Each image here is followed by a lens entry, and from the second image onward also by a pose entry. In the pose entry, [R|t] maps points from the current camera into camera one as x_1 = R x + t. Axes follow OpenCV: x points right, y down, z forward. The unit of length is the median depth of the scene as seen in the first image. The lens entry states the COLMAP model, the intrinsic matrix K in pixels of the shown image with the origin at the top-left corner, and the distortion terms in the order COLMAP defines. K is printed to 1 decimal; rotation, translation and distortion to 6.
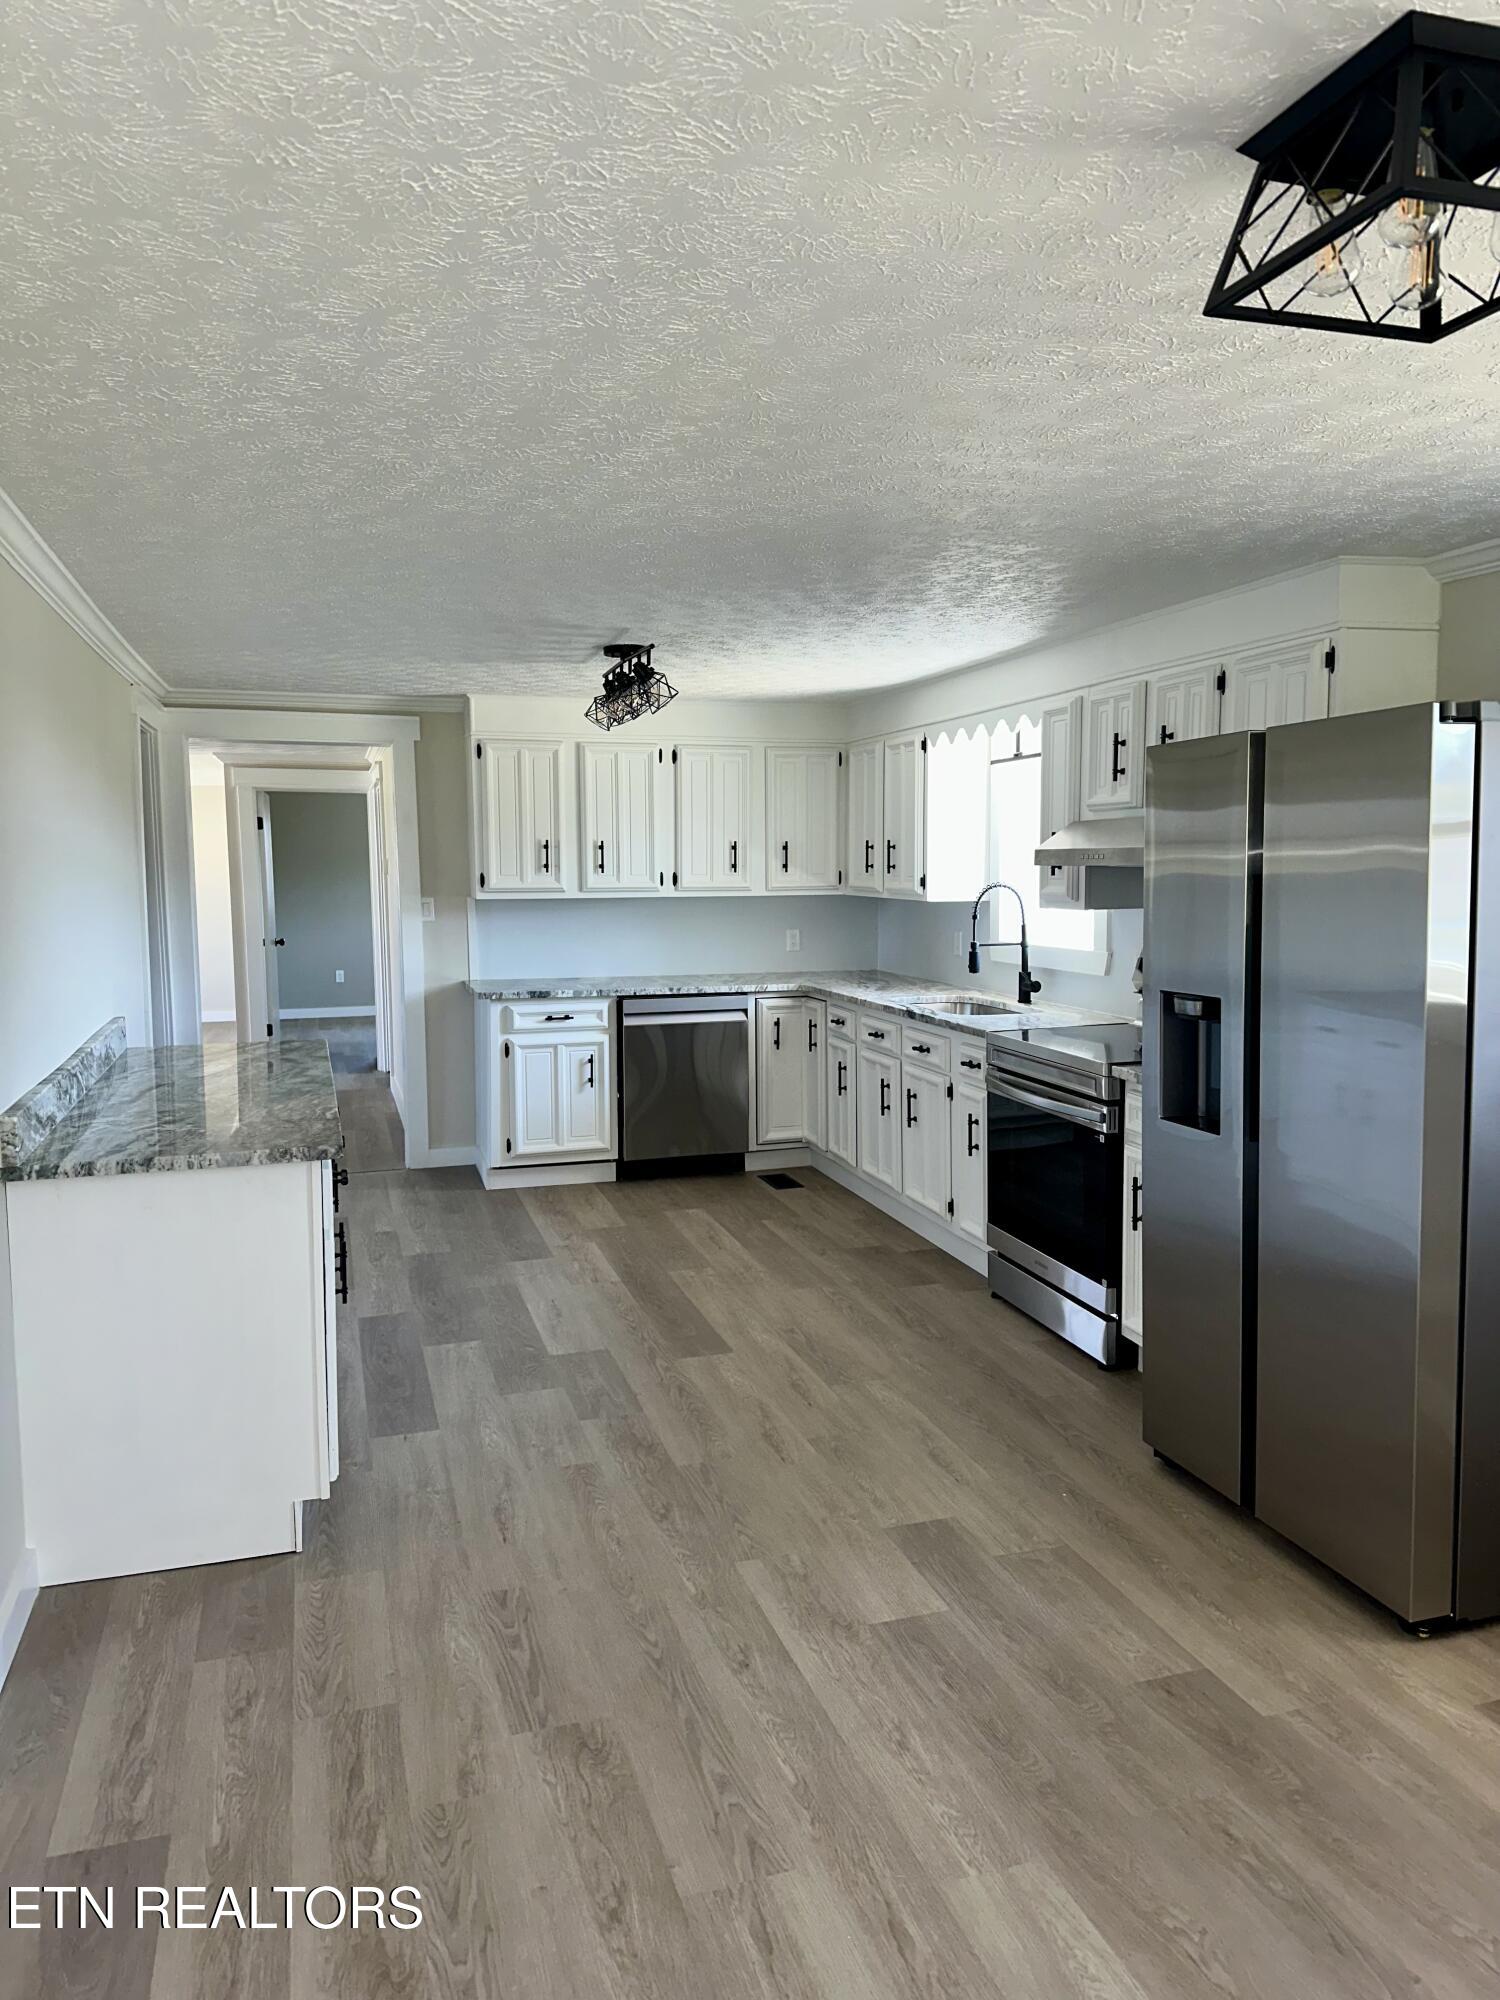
lens RADIAL K [[1411.0, 0, 751.0], [0, 1411.0, 993.6], [0, 0, 1]] dist [0.043798, -0.000371]
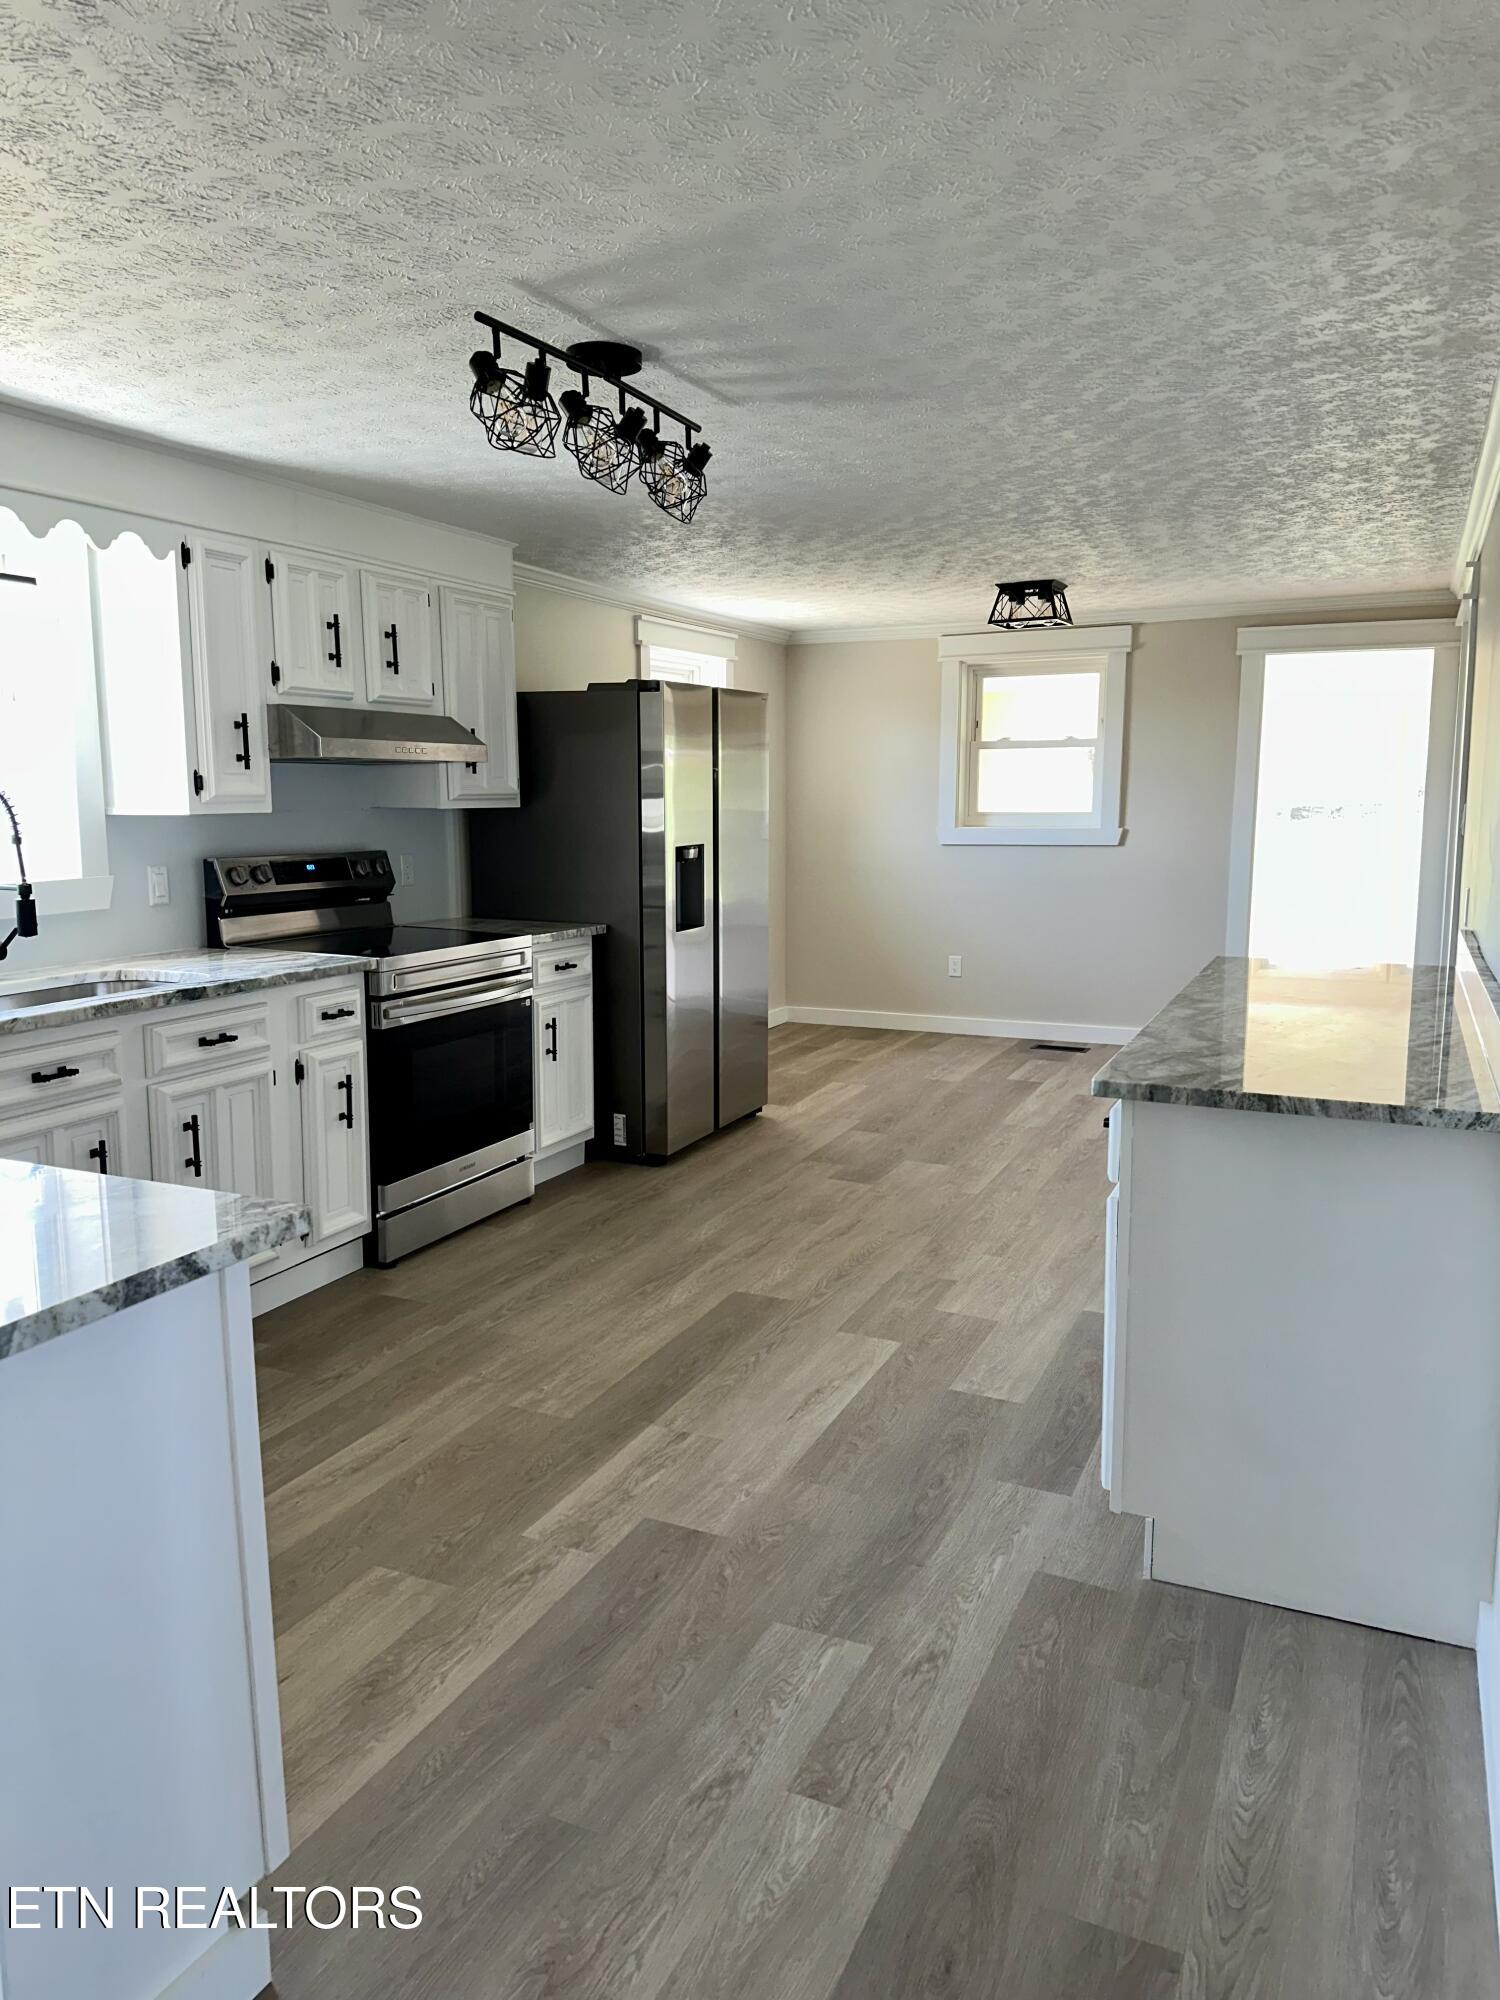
lens RADIAL K [[1411.0, 0, 749.6], [0, 1411.0, 999.7], [0, 0, 1]] dist [0.043798, -0.000371]
pose [[-0.750903, -0.096816, 0.653277, -0.584216], [0.065417, 0.973427, 0.219456, -0.128413], [-0.657165, 0.207526, -0.724616, 1.574640]]
